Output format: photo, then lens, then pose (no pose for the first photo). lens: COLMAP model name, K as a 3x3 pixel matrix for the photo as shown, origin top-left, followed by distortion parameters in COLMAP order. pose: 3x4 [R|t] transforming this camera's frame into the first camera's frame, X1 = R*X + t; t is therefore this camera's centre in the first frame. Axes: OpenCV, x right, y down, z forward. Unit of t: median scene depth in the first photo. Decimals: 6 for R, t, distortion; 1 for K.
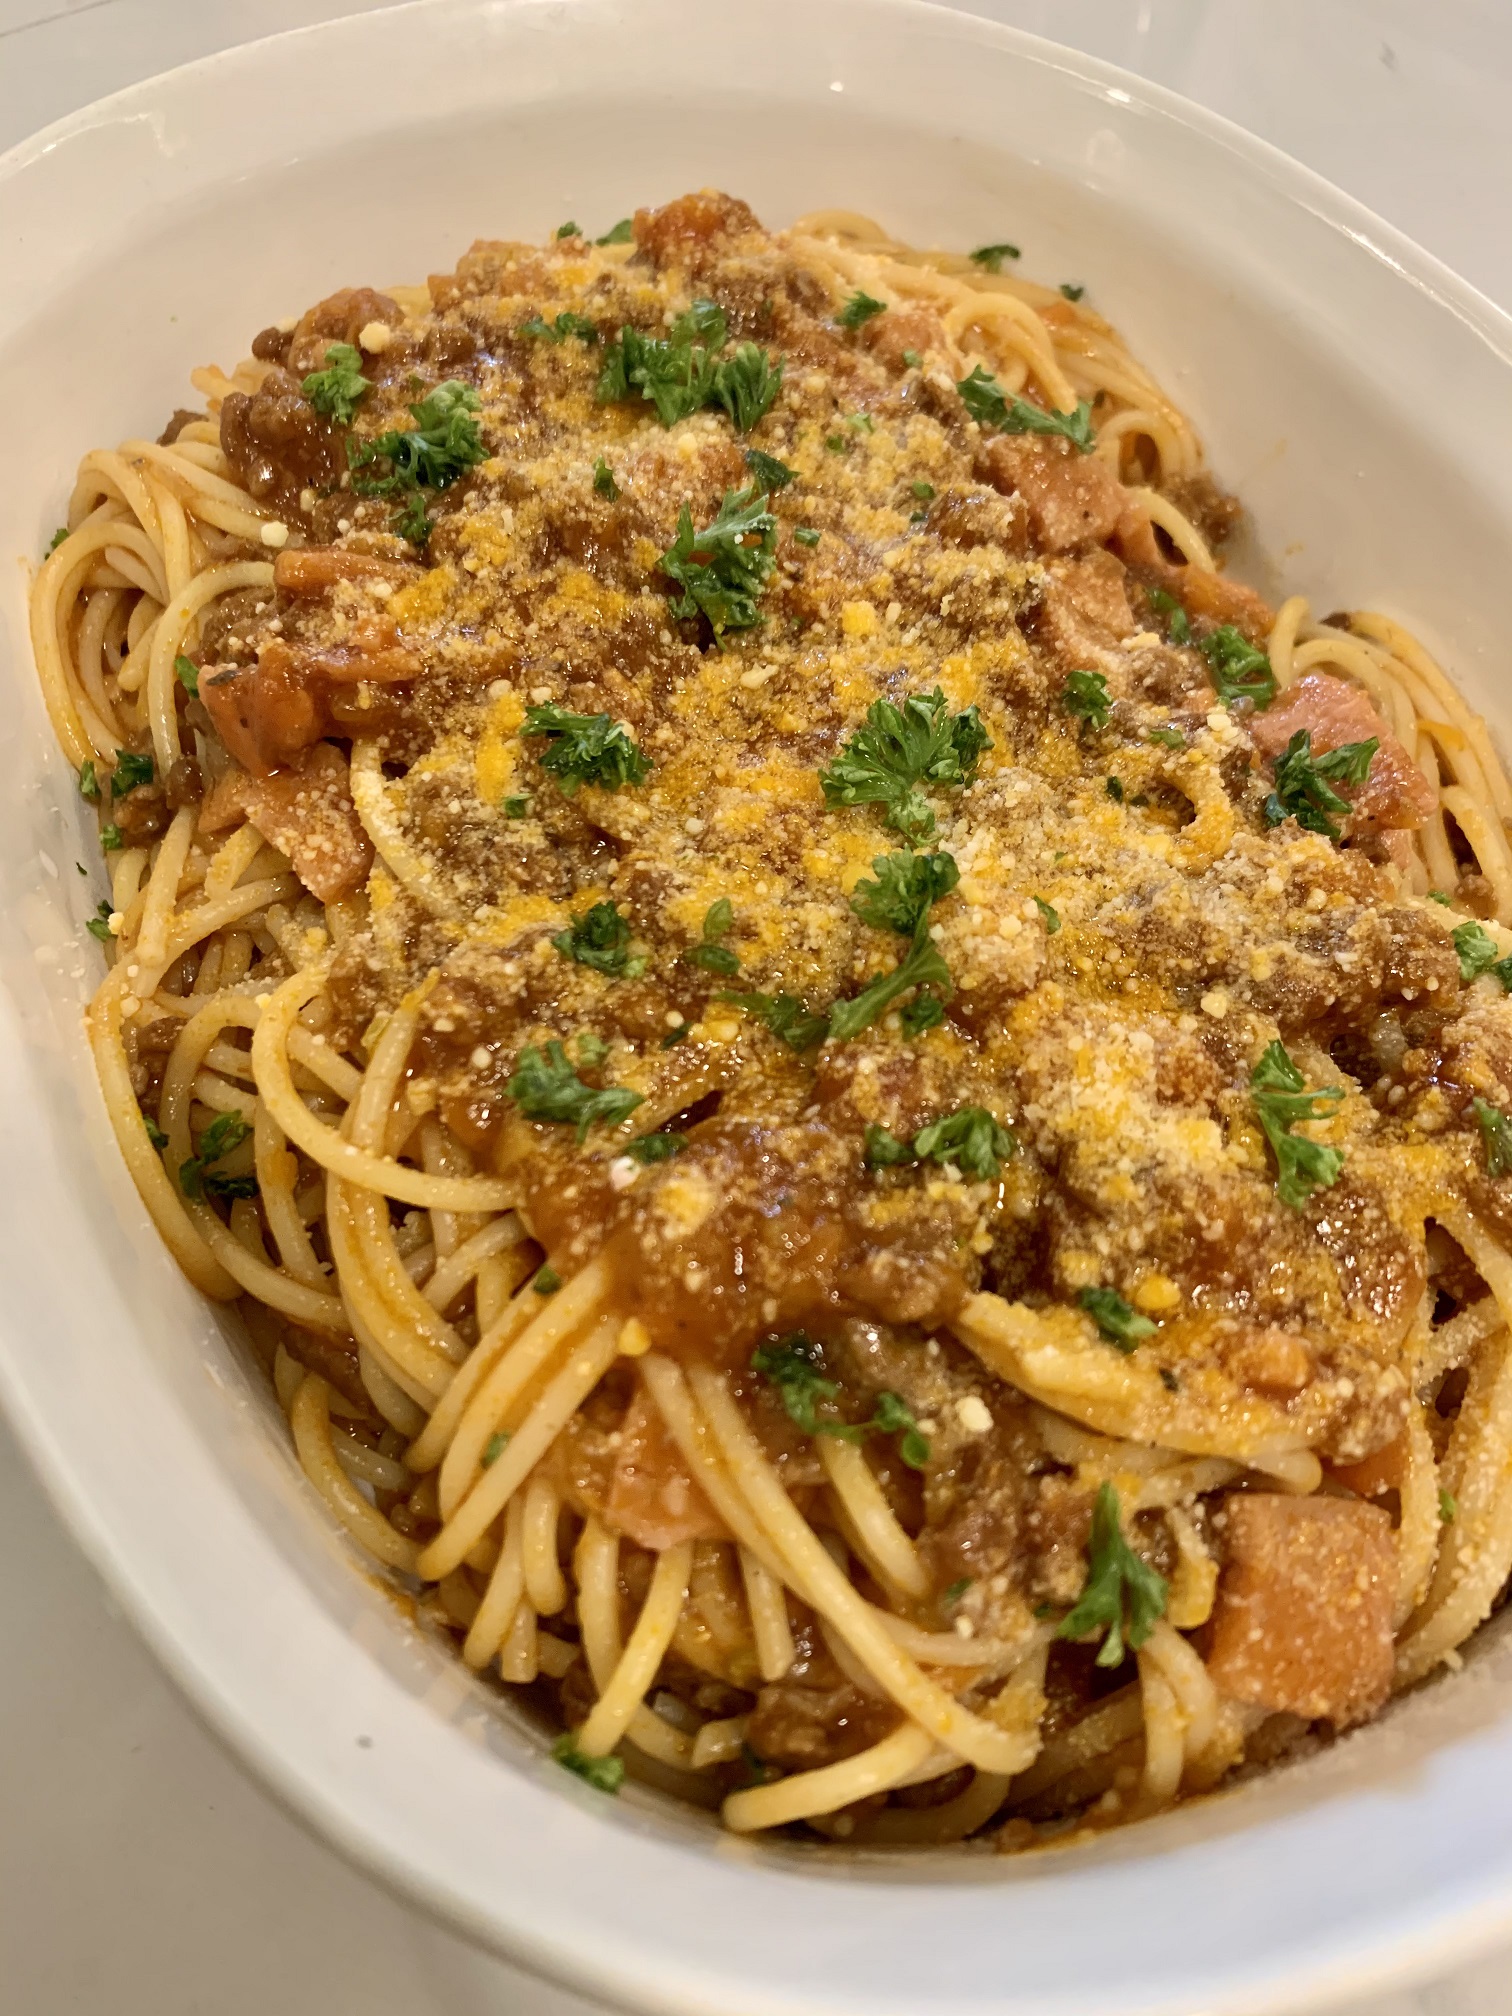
lens RADIAL K [[1567.7, 0, 756.0], [0, 1567.7, 1008.0], [0, 0, 1]] dist [-0.032321, -0.008441]
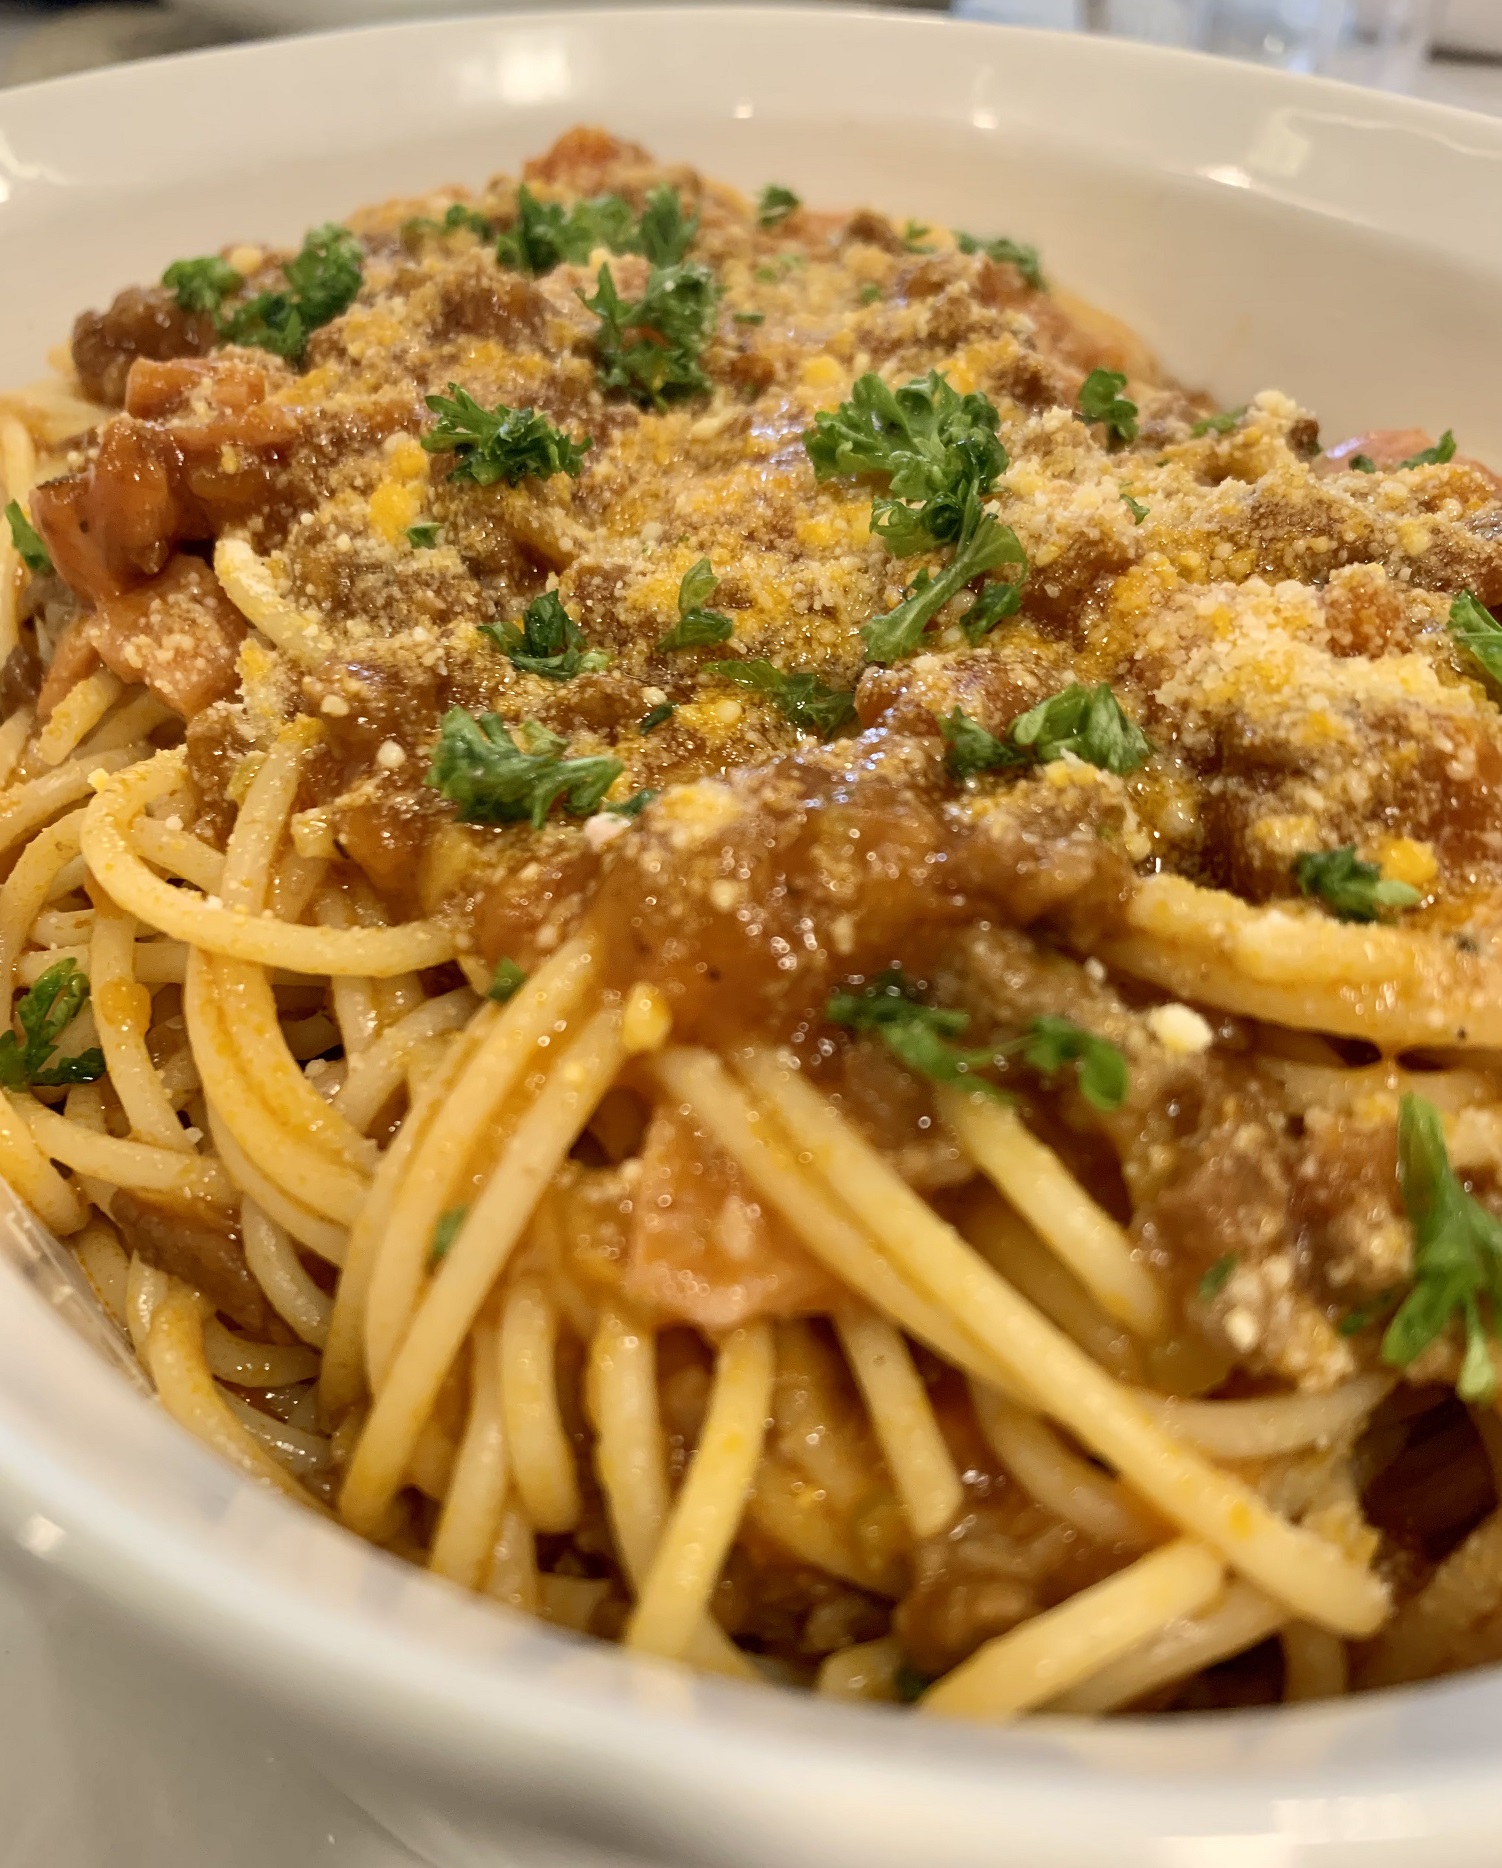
lens RADIAL K [[1571.4, 0, 744.9], [0, 1571.4, 1081.9], [0, 0, 1]] dist [-0.000005, -0.290958]
pose [[0.992796, -0.114696, 0.034658, -0.053960], [0.119651, 0.964280, -0.236321, 0.347895], [-0.006315, 0.238765, 0.971057, 0.322104]]
